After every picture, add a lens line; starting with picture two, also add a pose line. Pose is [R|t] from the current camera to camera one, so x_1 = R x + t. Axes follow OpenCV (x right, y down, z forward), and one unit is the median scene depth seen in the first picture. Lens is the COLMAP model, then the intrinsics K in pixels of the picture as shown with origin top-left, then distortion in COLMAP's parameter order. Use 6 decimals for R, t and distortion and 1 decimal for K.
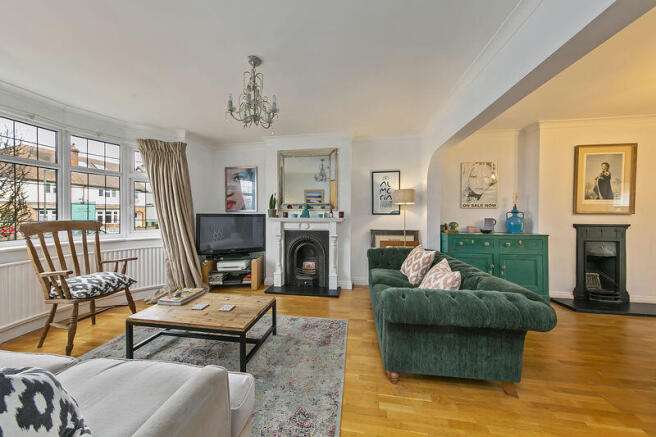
lens RADIAL K [[199.4, 0, 330.0], [0, 199.4, 216.8], [0, 0, 1]] dist [0.000248, 0.000001]
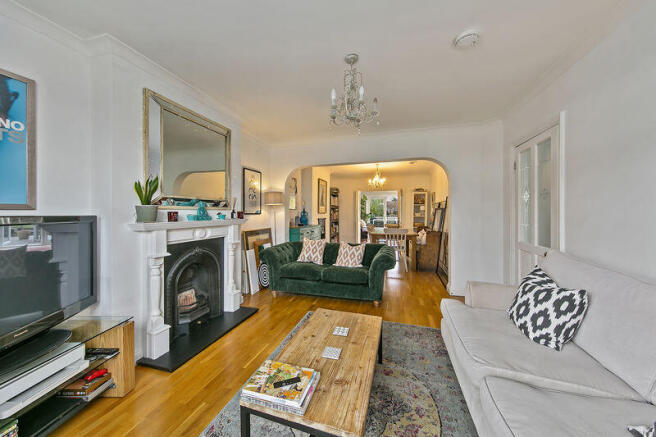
lens RADIAL K [[216.0, 0, 332.0], [0, 216.0, 214.8], [0, 0, 1]] dist [0.003355, -0.000180]
pose [[0.178314, -0.008798, 0.983934, -0.730322], [0.013705, 0.999885, 0.006457, -0.011960], [-0.983878, 0.012334, 0.178414, 0.460415]]
